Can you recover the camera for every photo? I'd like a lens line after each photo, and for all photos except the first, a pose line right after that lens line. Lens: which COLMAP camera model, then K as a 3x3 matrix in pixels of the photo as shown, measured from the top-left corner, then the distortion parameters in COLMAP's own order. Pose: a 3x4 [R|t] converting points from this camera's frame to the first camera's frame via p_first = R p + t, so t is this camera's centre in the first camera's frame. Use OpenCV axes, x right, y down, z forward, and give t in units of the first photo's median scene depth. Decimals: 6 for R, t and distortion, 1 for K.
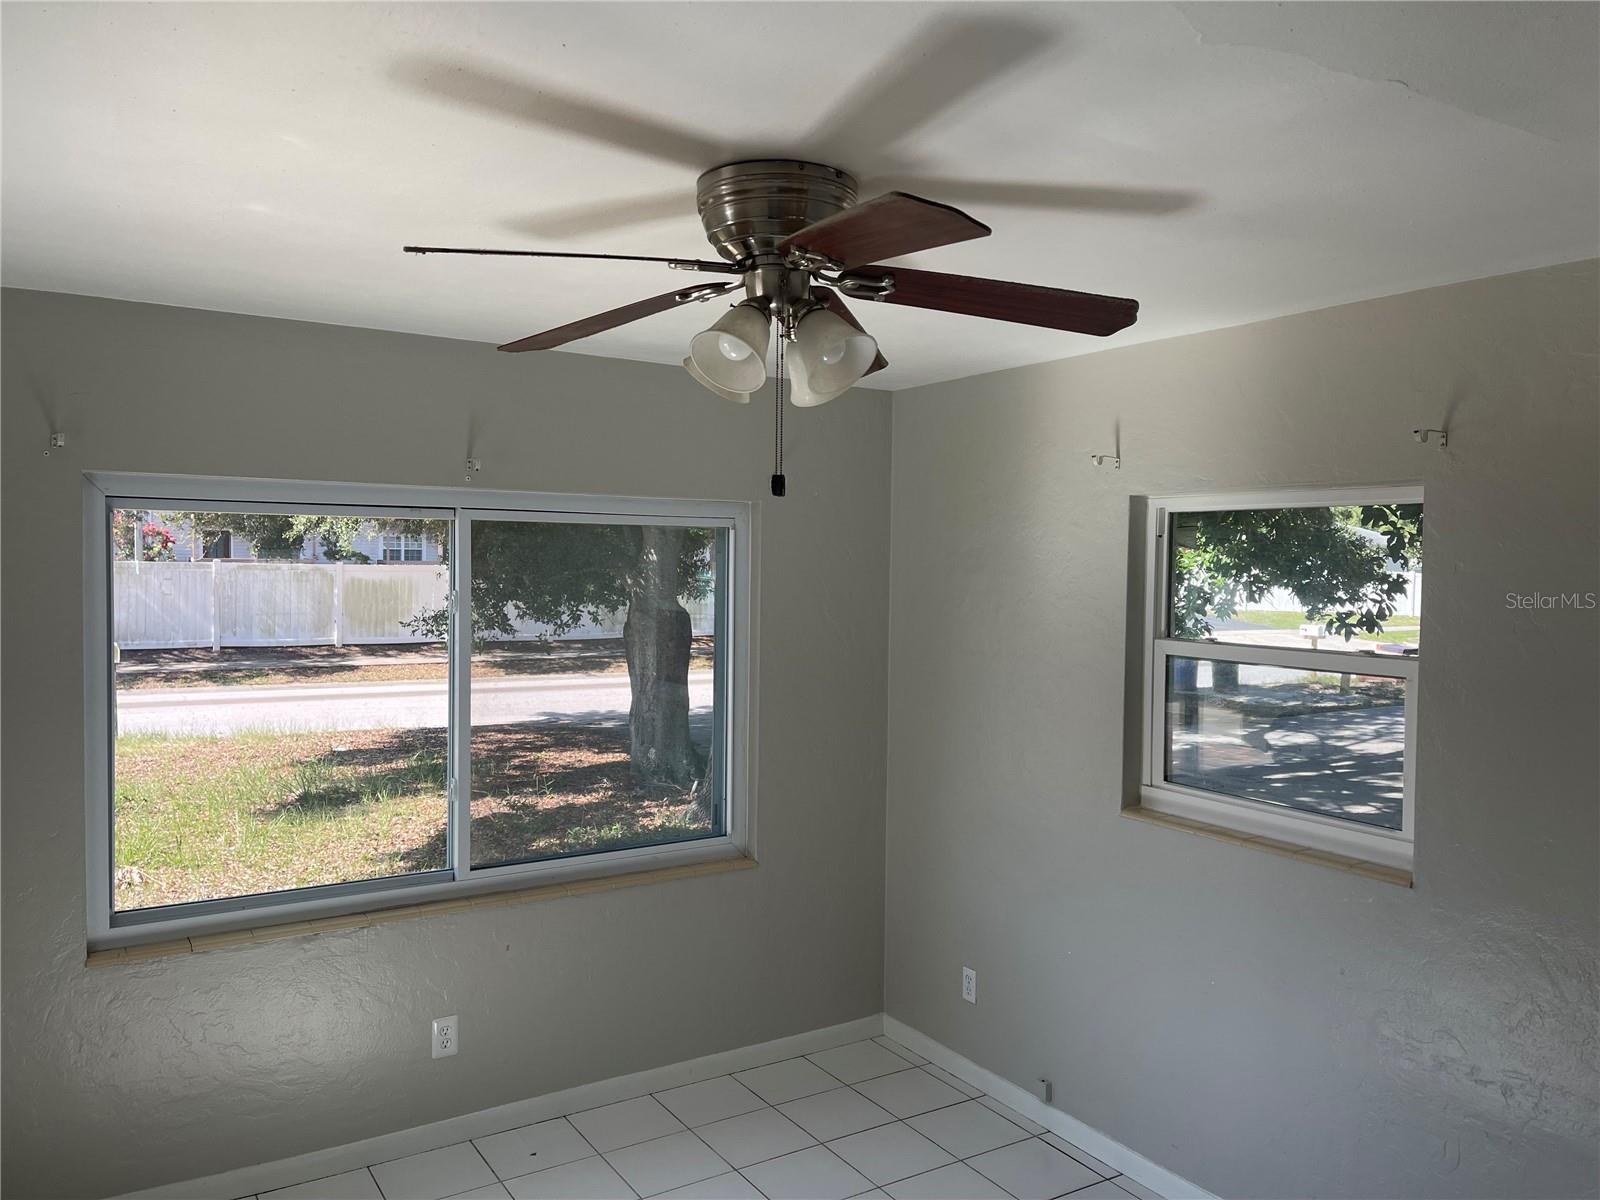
lens RADIAL K [[1202.5, 0, 807.5], [0, 1202.5, 608.5], [0, 0, 1]] dist [0.070638, -0.092092]
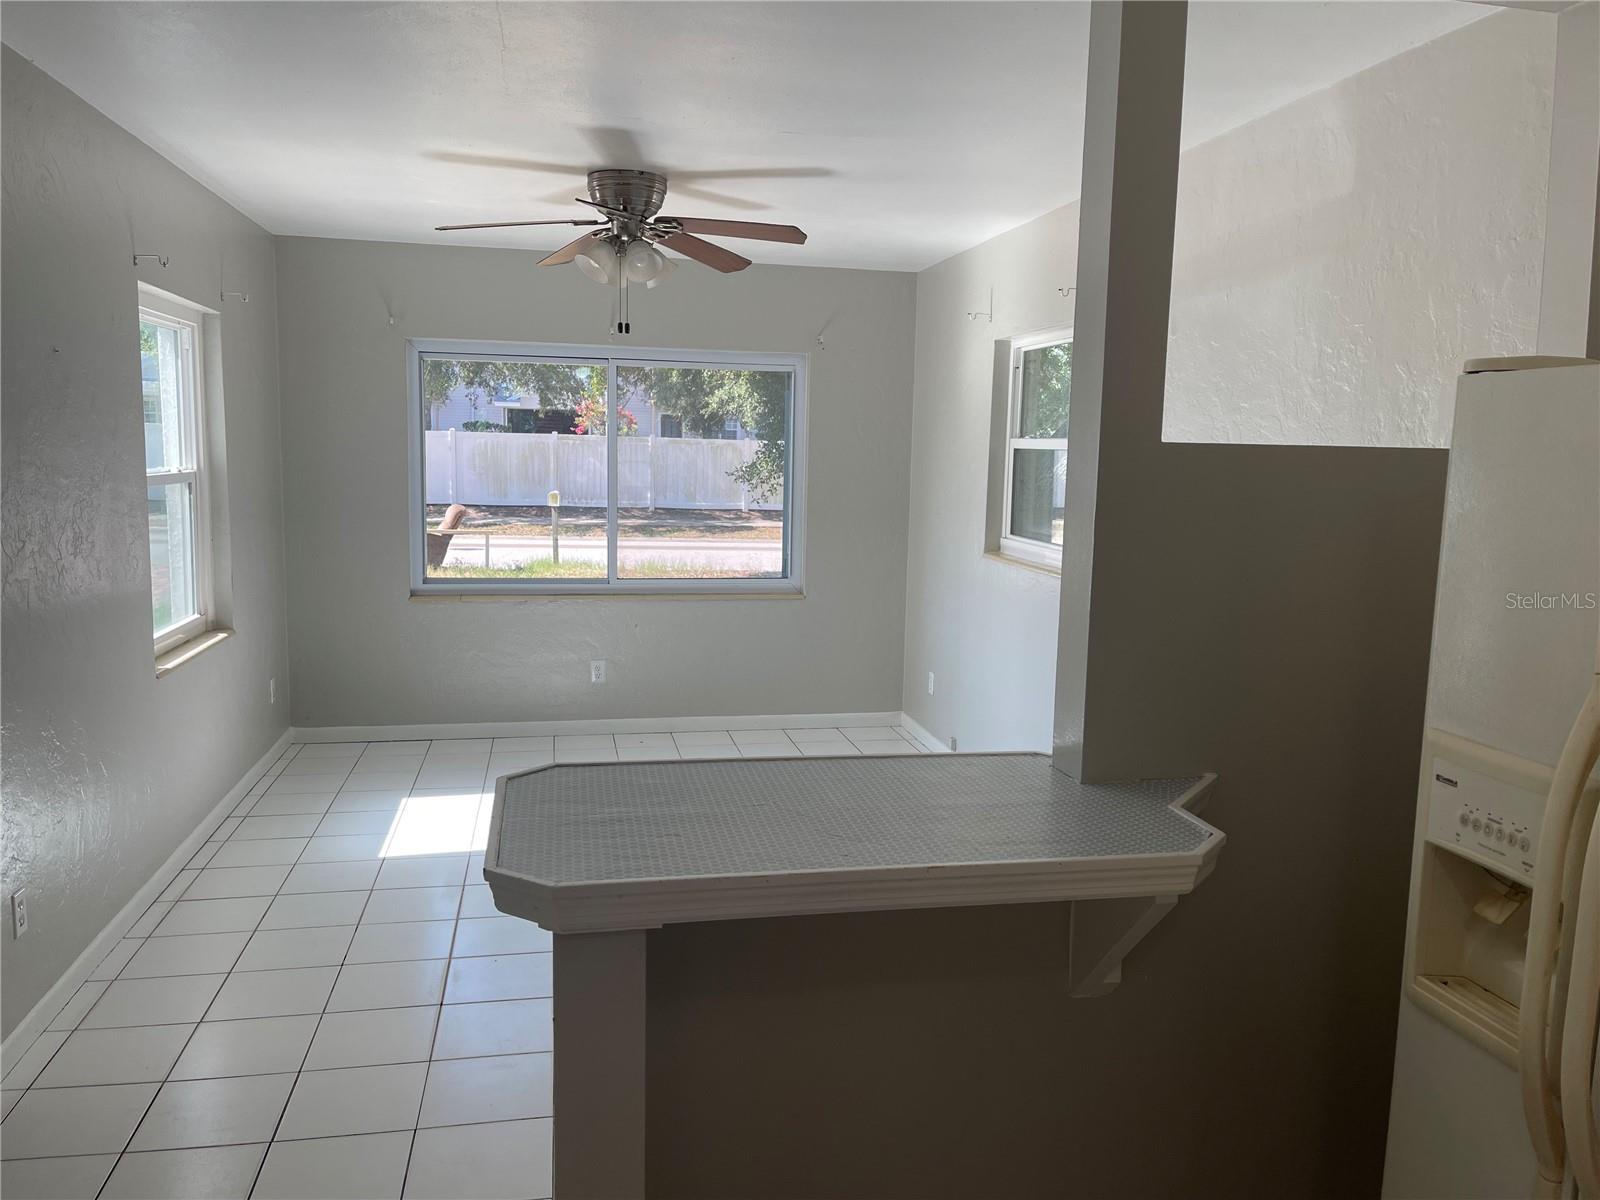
lens RADIAL K [[1202.5, 0, 791.4], [0, 1202.5, 595.5], [0, 0, 1]] dist [0.070638, -0.092092]
pose [[0.931329, 0.053272, -0.360262, 0.086712], [-0.024145, 0.996099, 0.084875, 0.014660], [0.363378, -0.070348, 0.928982, -0.072656]]
